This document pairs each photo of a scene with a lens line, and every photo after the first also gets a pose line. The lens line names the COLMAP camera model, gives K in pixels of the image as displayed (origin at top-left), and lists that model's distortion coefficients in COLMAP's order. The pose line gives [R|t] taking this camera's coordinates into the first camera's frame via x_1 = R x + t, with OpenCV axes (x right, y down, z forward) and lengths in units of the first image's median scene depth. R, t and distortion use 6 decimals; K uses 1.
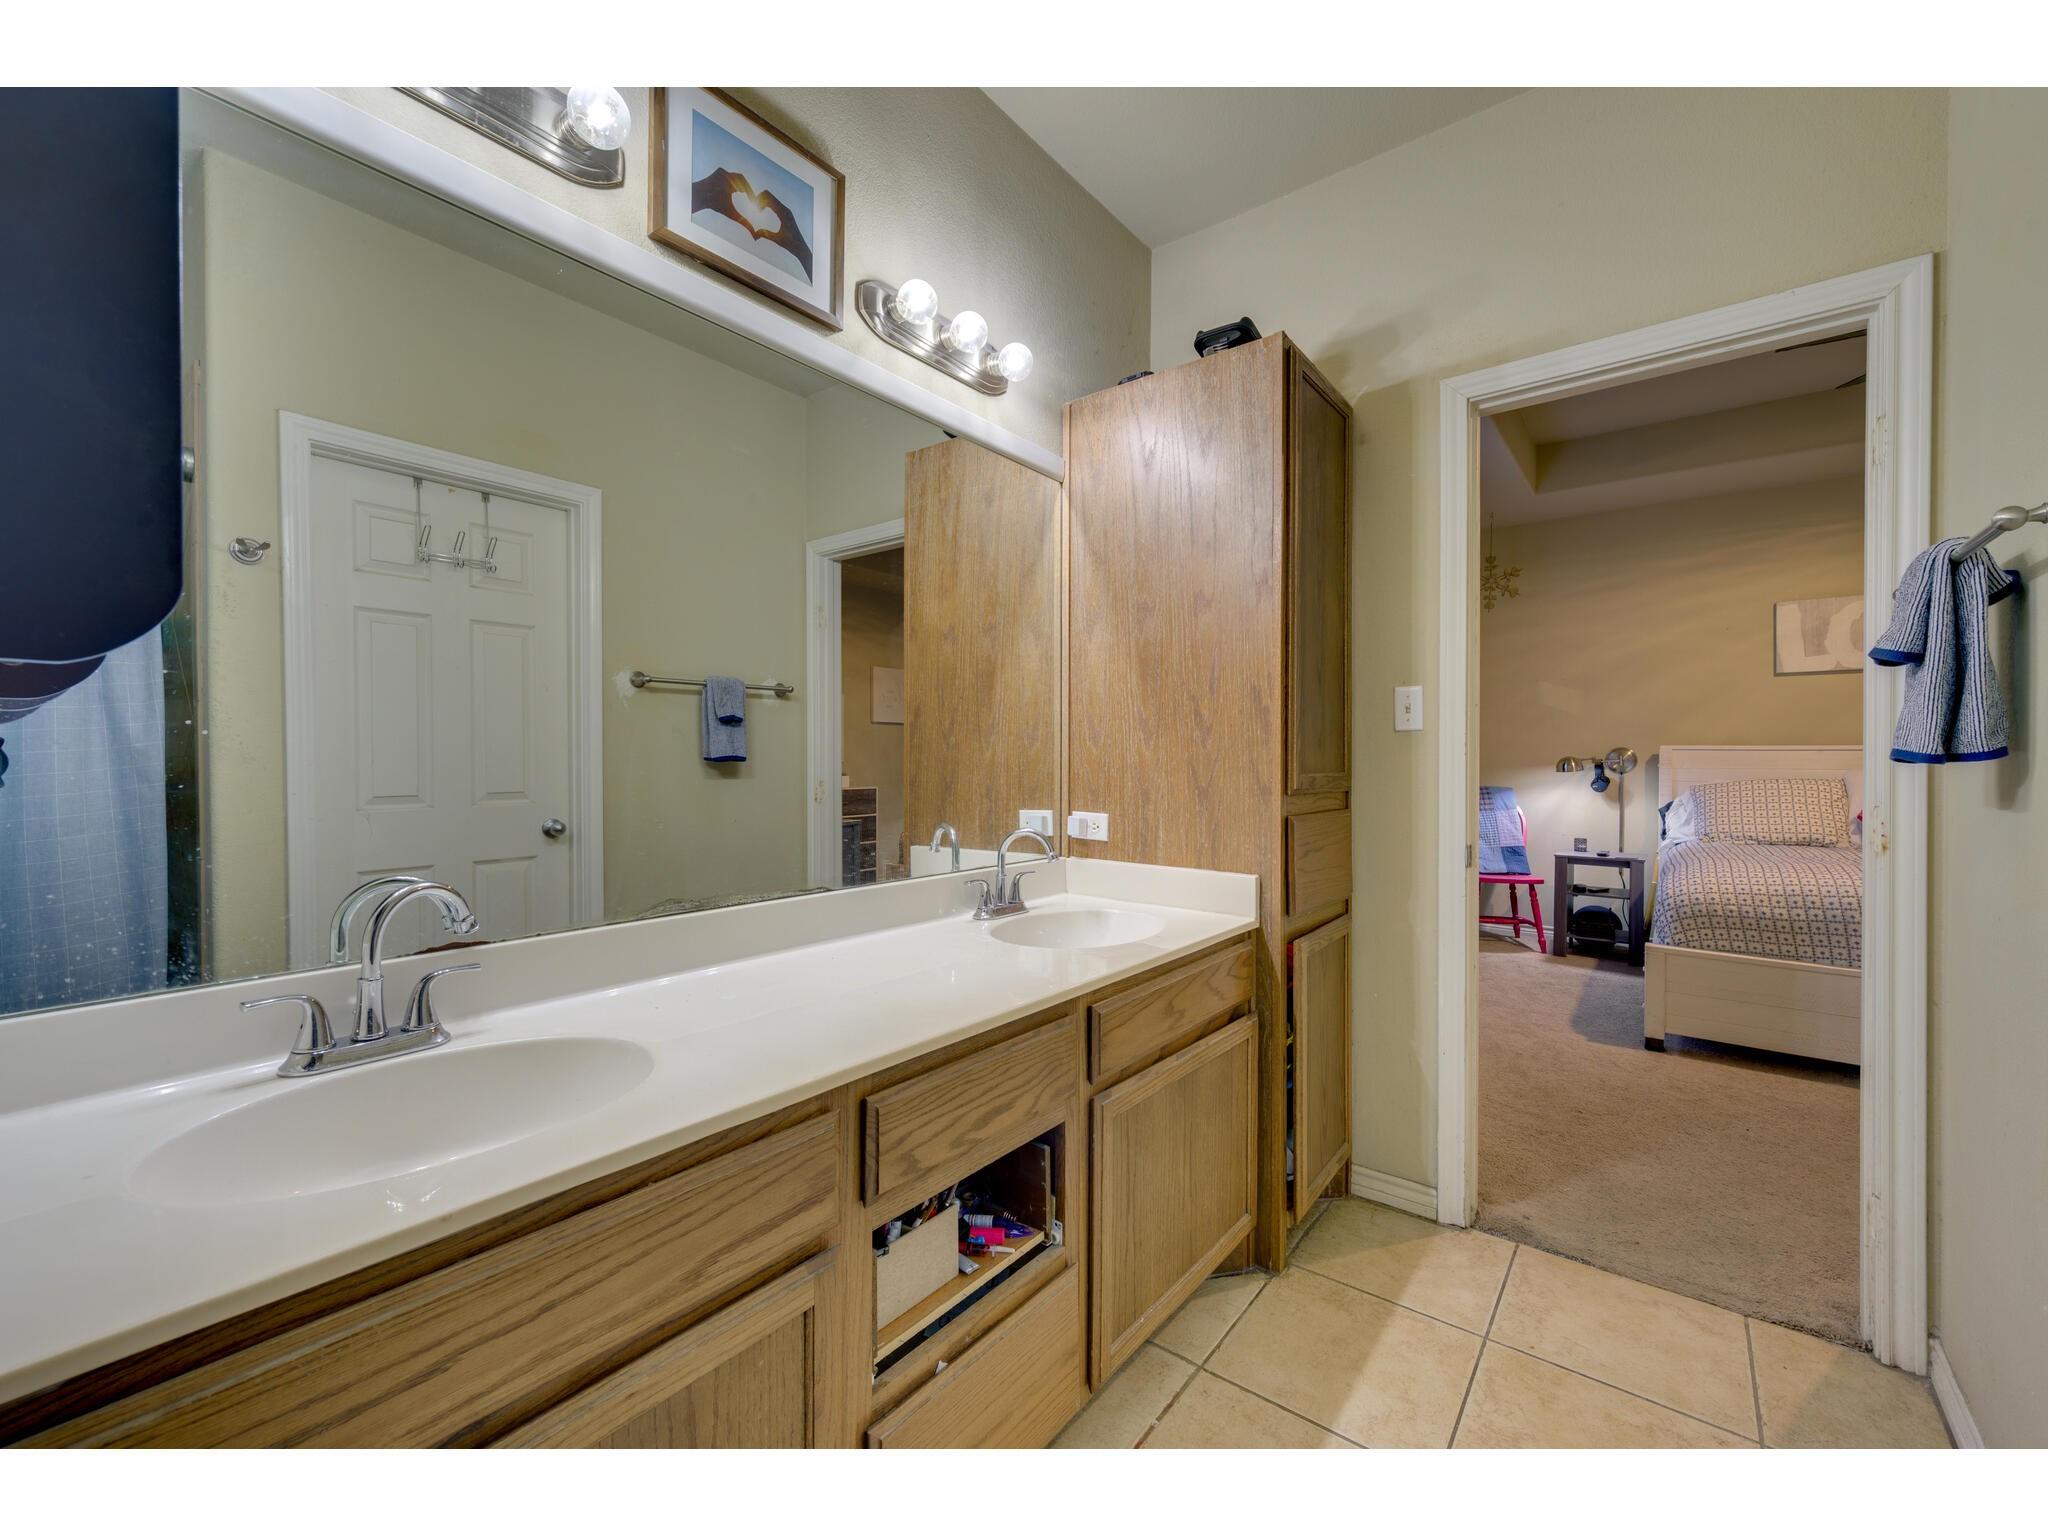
lens RADIAL K [[820.3, 0, 1070.1], [0, 820.3, 764.3], [0, 0, 1]] dist [-0.001343, -0.000072]
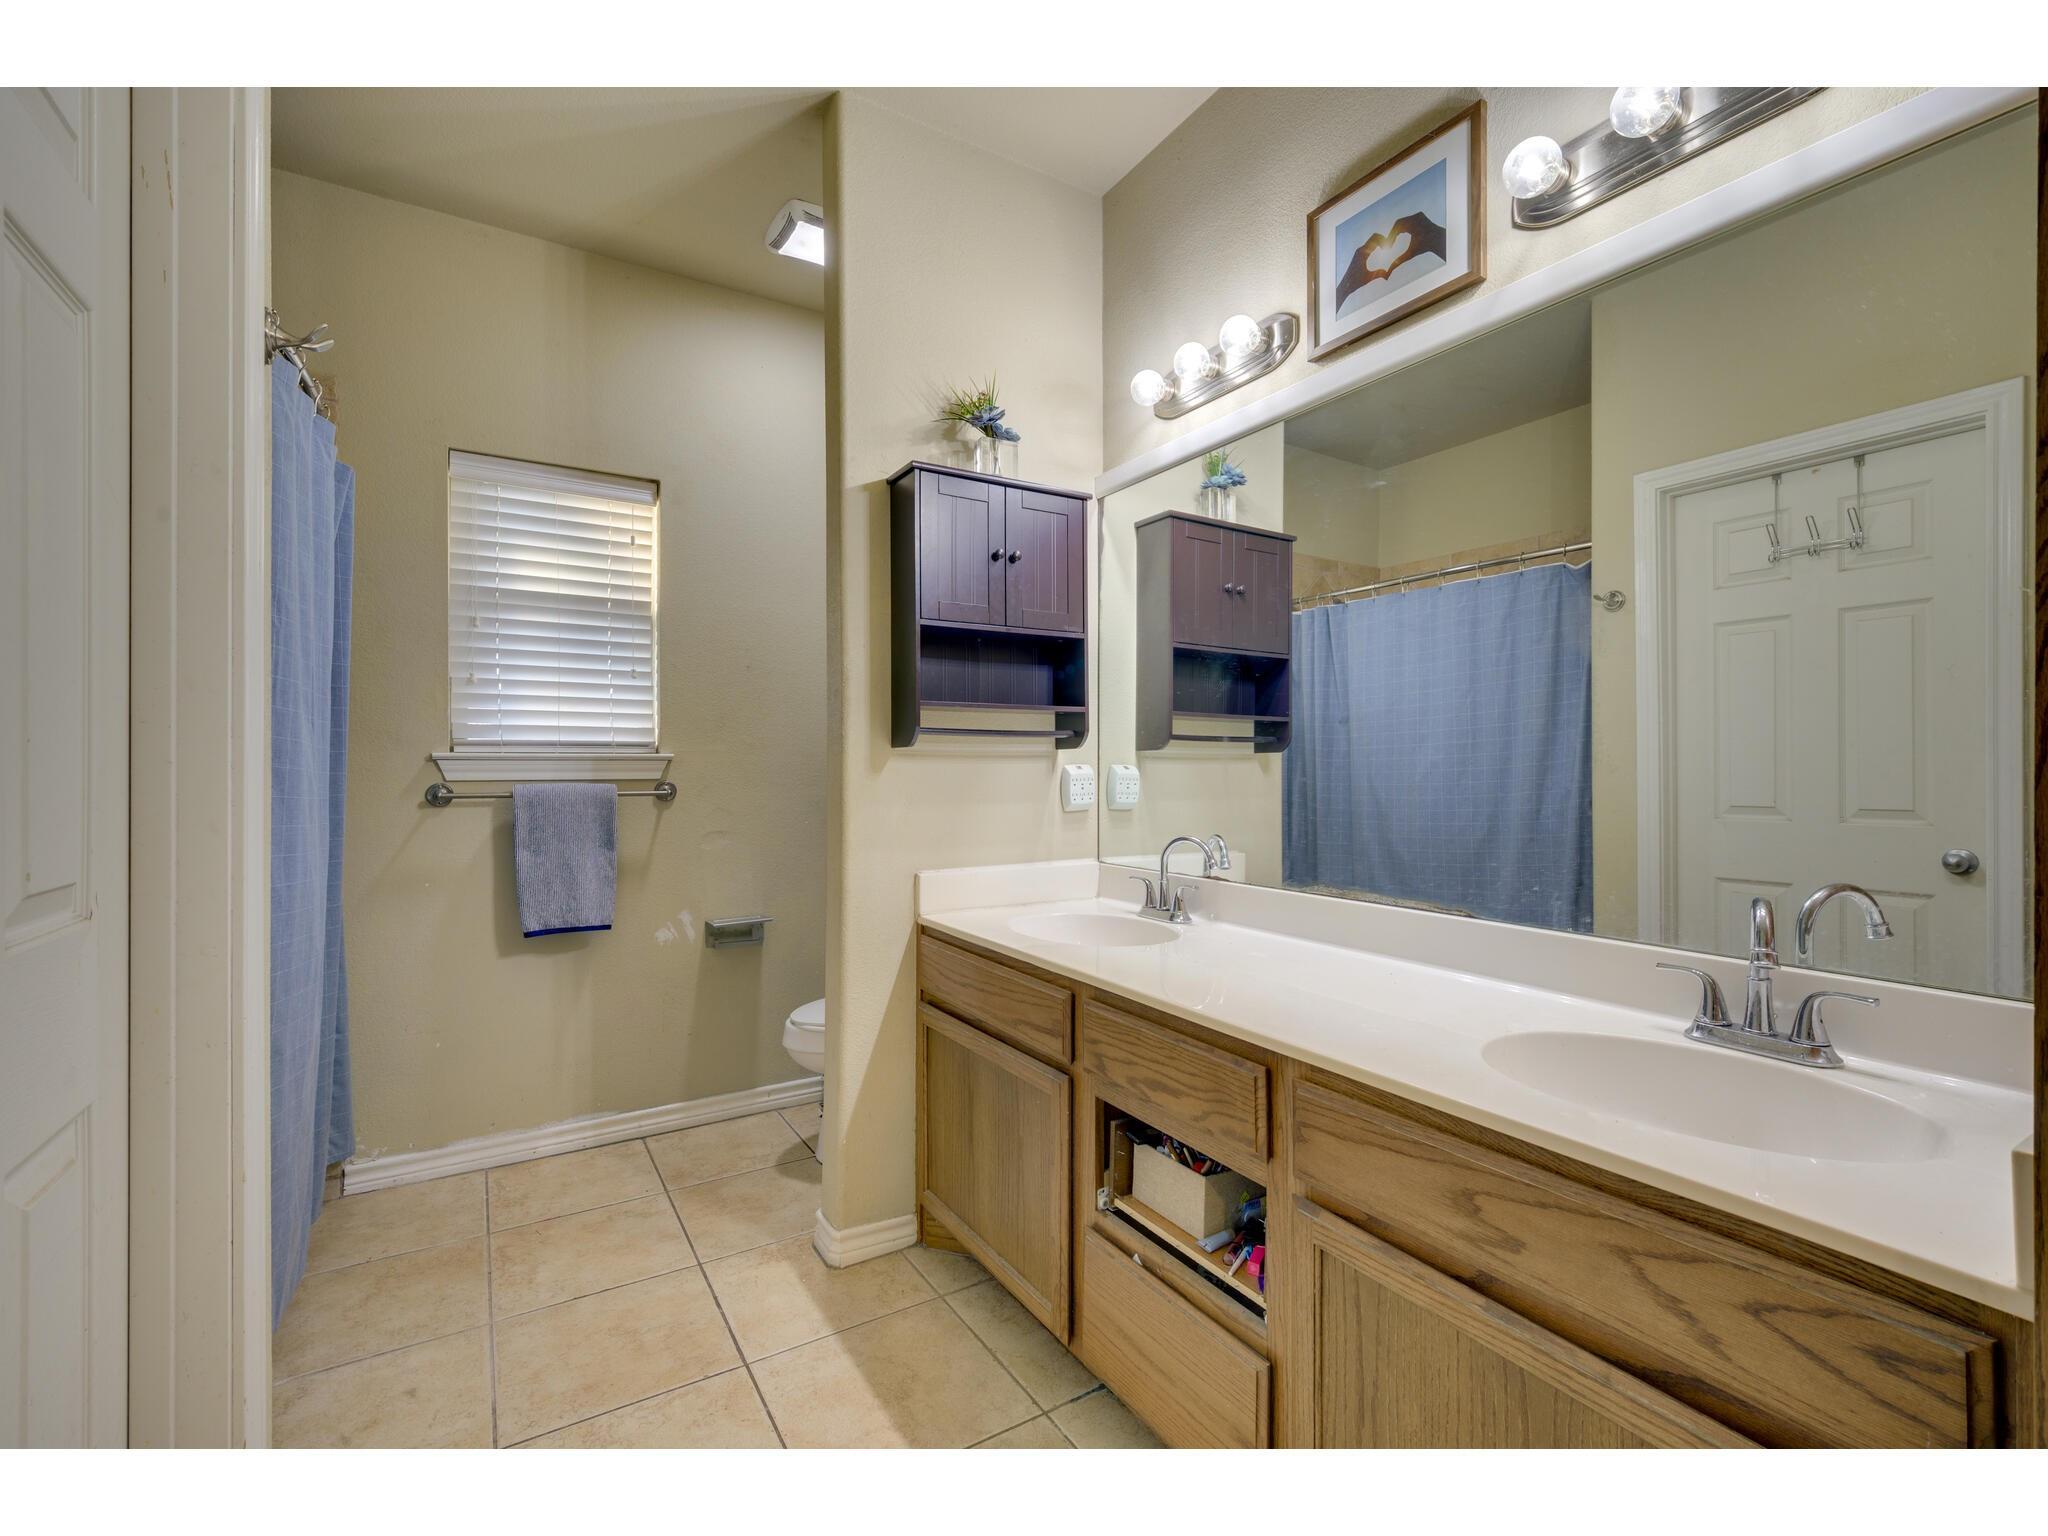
lens RADIAL K [[888.9, 0, 1019.4], [0, 888.9, 769.8], [0, 0, 1]] dist [0.001226, 0.000071]
pose [[-0.373114, -0.000881, -0.927785, 0.870714], [-0.003824, 0.999993, 0.000588, -0.004870], [0.927778, 0.003768, -0.373114, 1.002610]]
